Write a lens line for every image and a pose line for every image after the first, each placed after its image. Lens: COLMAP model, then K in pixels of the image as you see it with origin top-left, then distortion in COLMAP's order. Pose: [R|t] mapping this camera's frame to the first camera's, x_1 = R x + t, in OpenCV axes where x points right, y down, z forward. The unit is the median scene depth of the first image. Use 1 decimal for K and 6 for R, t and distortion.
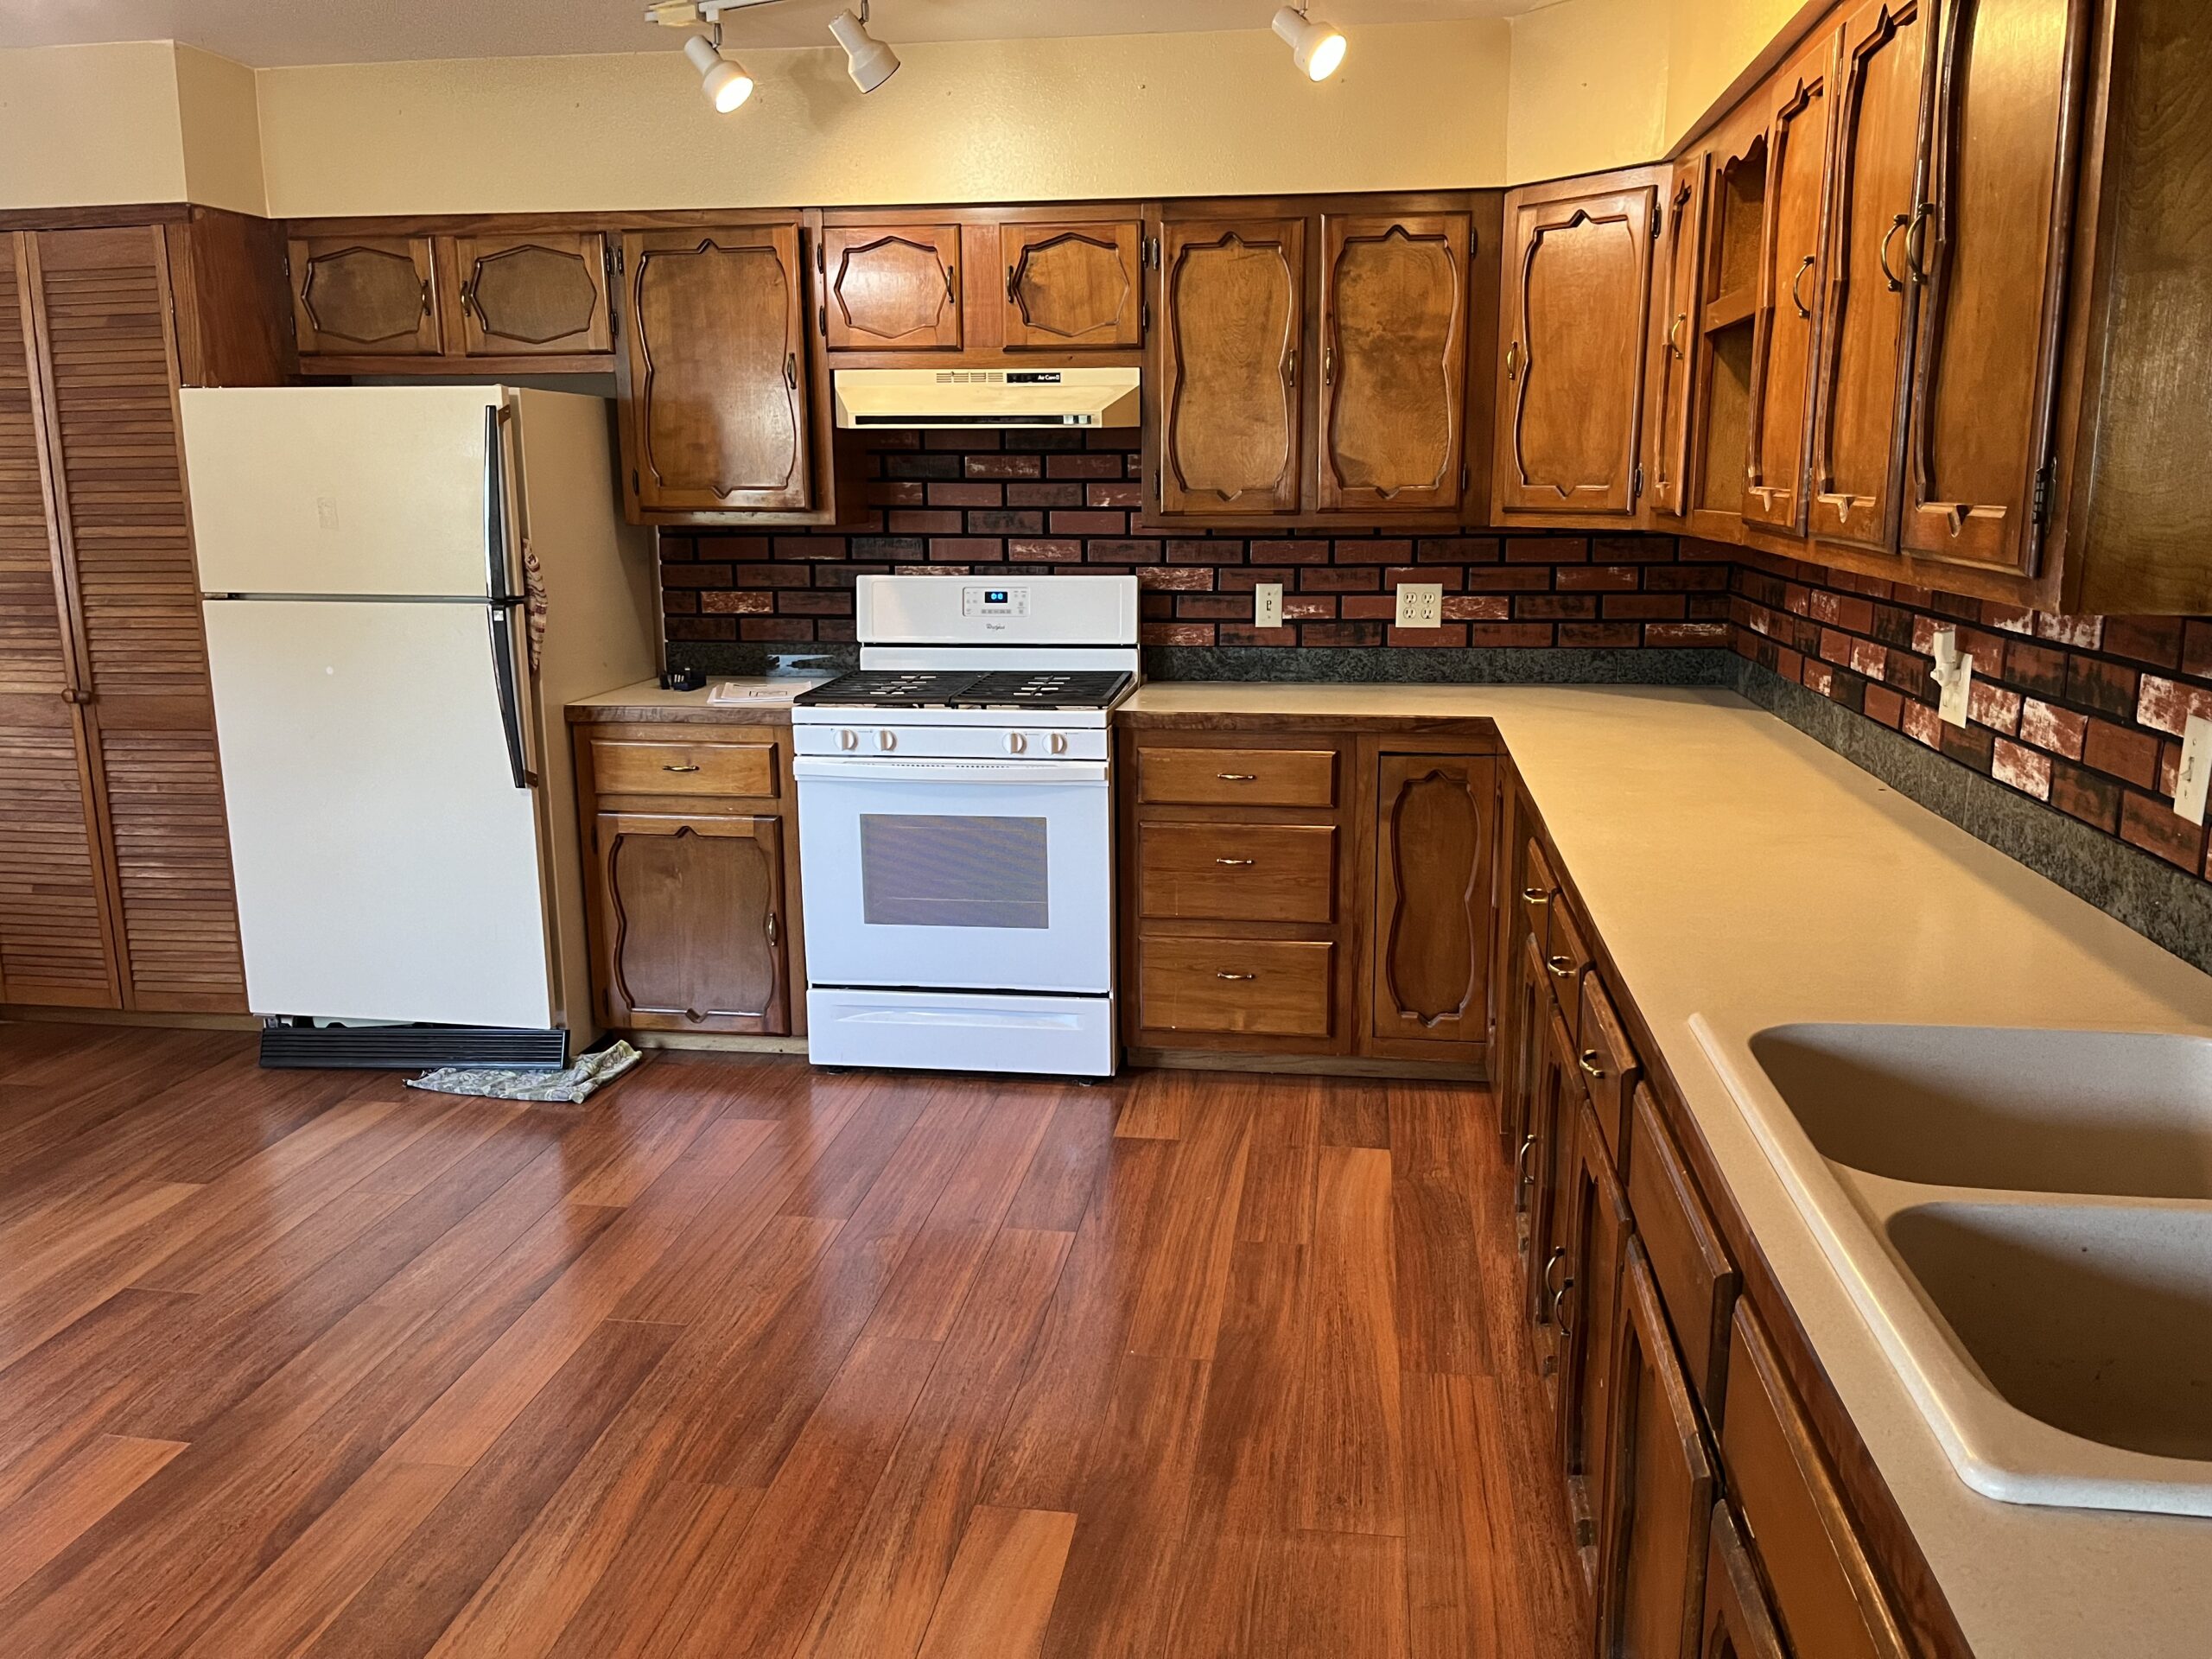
lens RADIAL K [[1669.9, 0, 1106.0], [0, 1669.9, 829.5], [0, 0, 1]] dist [0.103272, -0.153890]
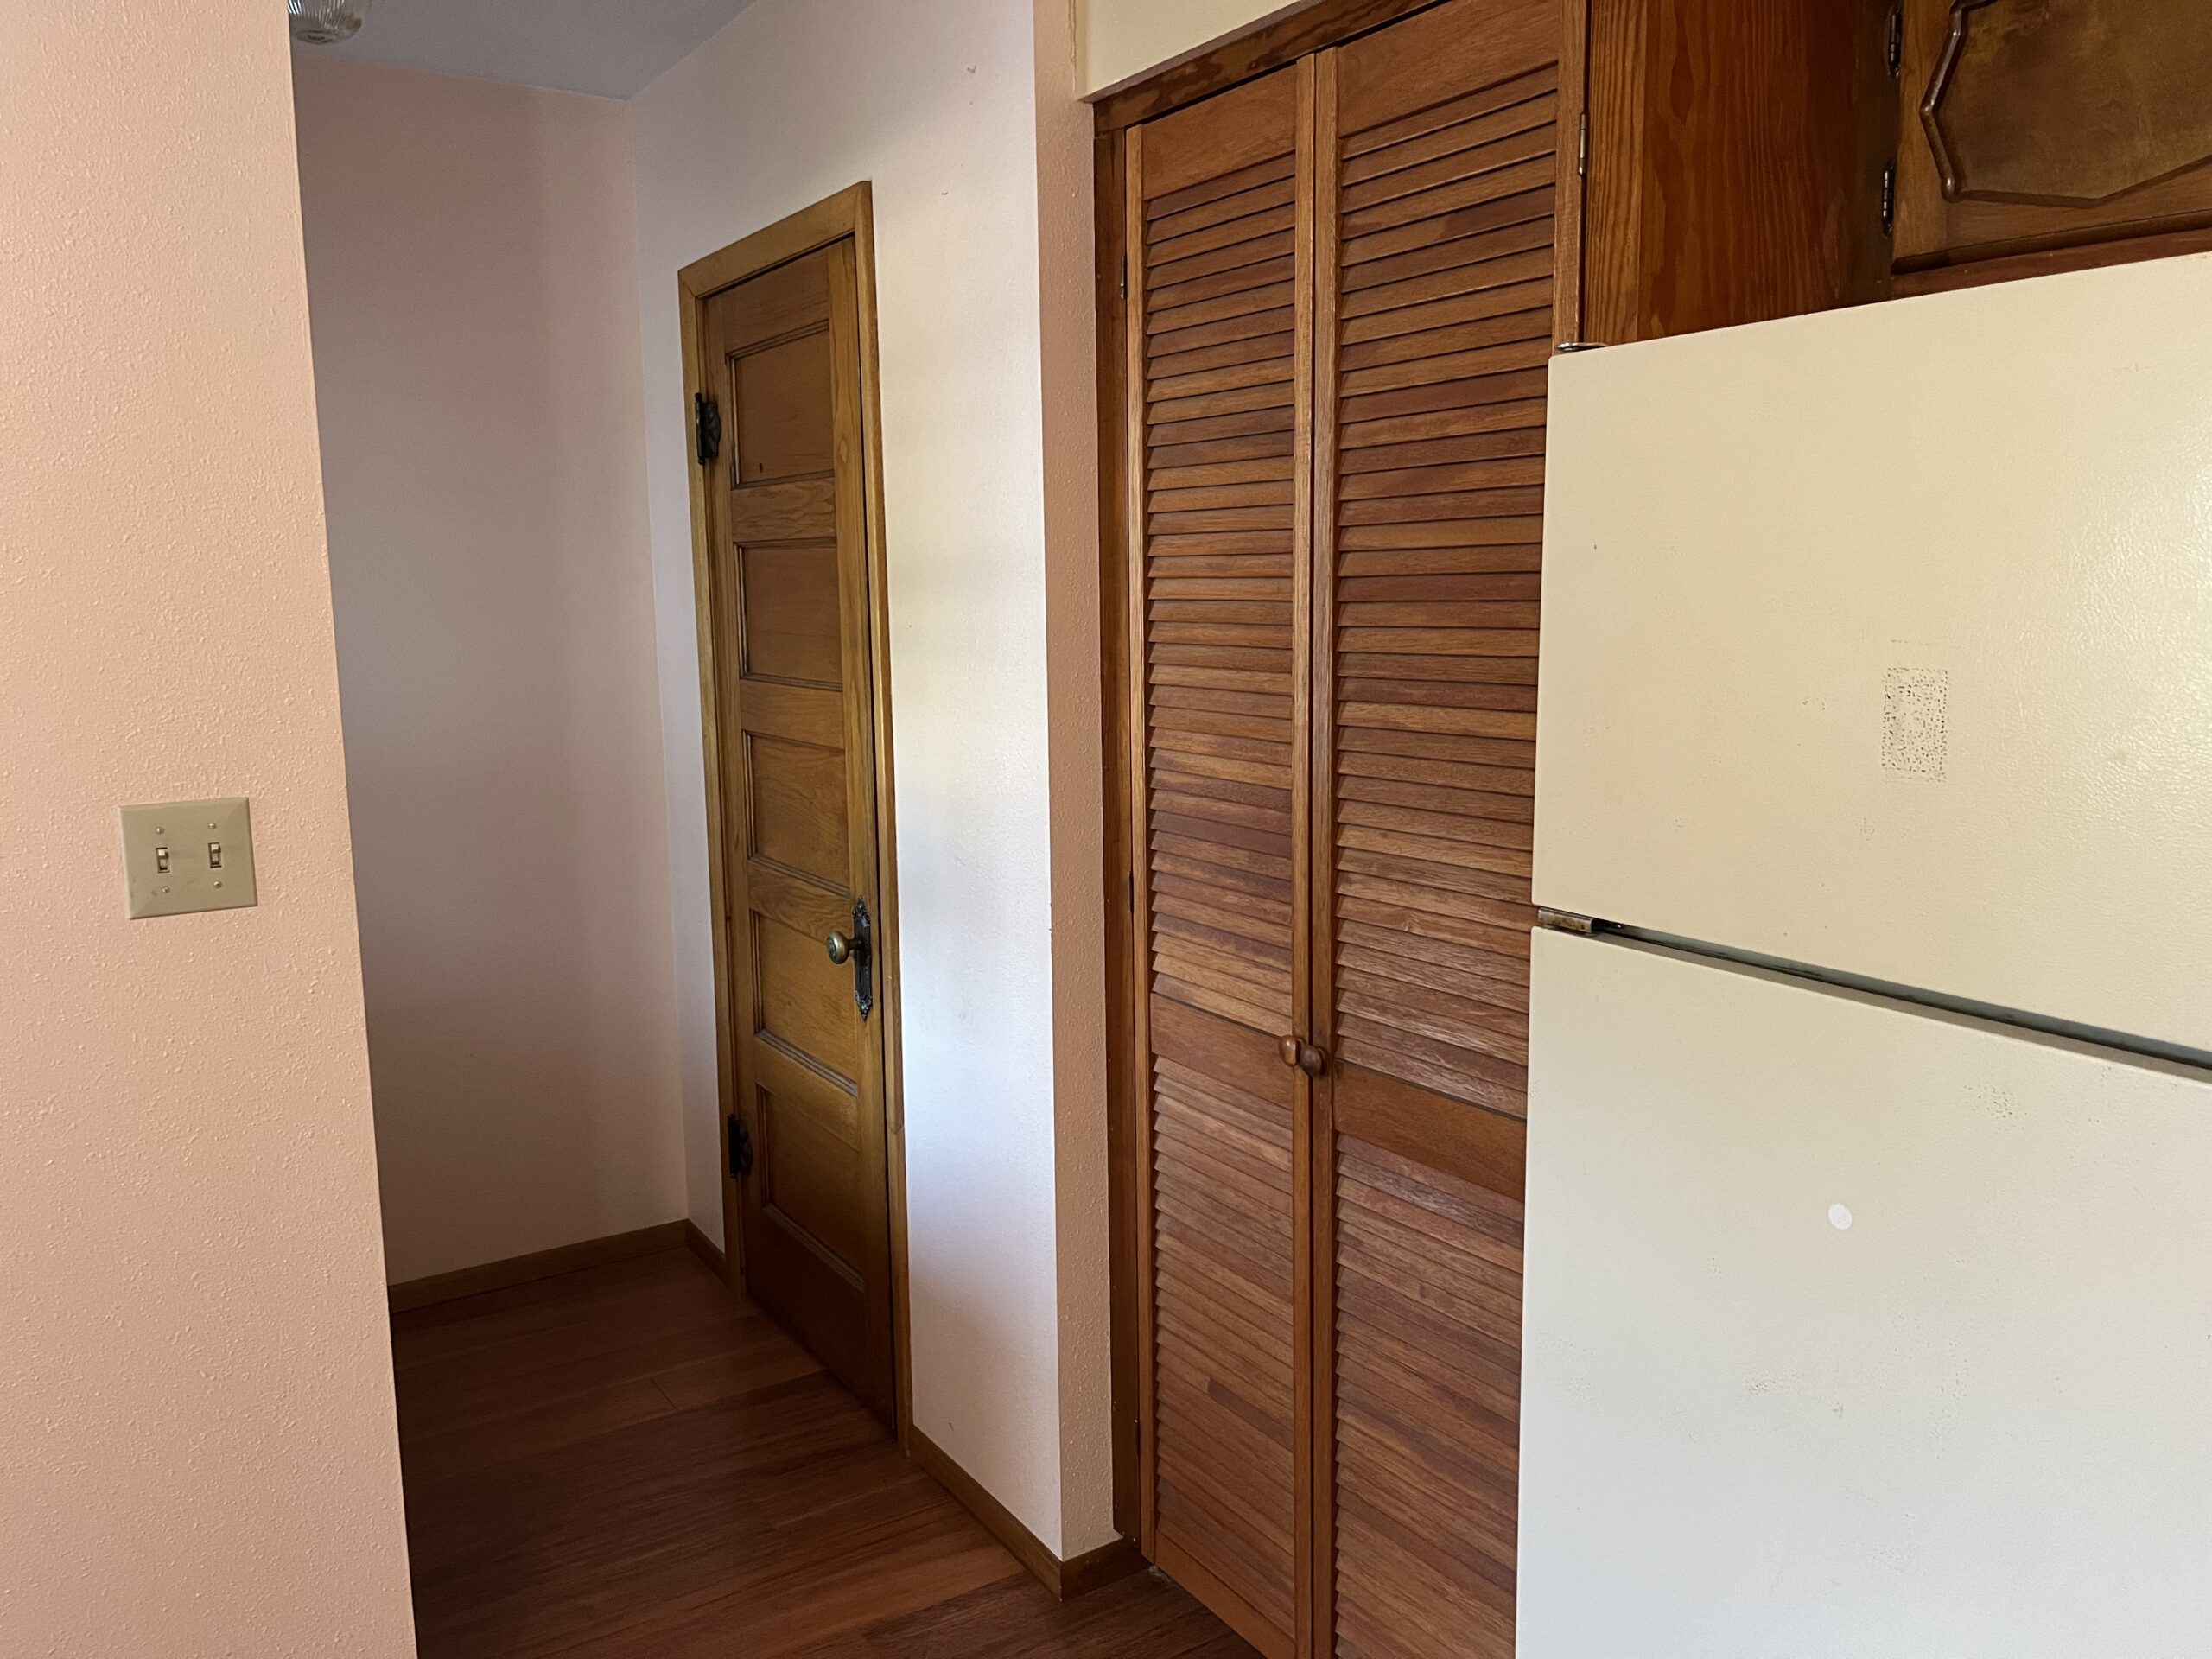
lens RADIAL K [[1675.1, 0, 1106.0], [0, 1675.1, 829.5], [0, 0, 1]] dist [0.053033, -0.086978]
pose [[0.662803, 0.107519, -0.741035, -0.308622], [-0.142765, 0.989629, 0.015895, -0.141754], [0.735058, 0.095259, 0.671279, 0.650674]]
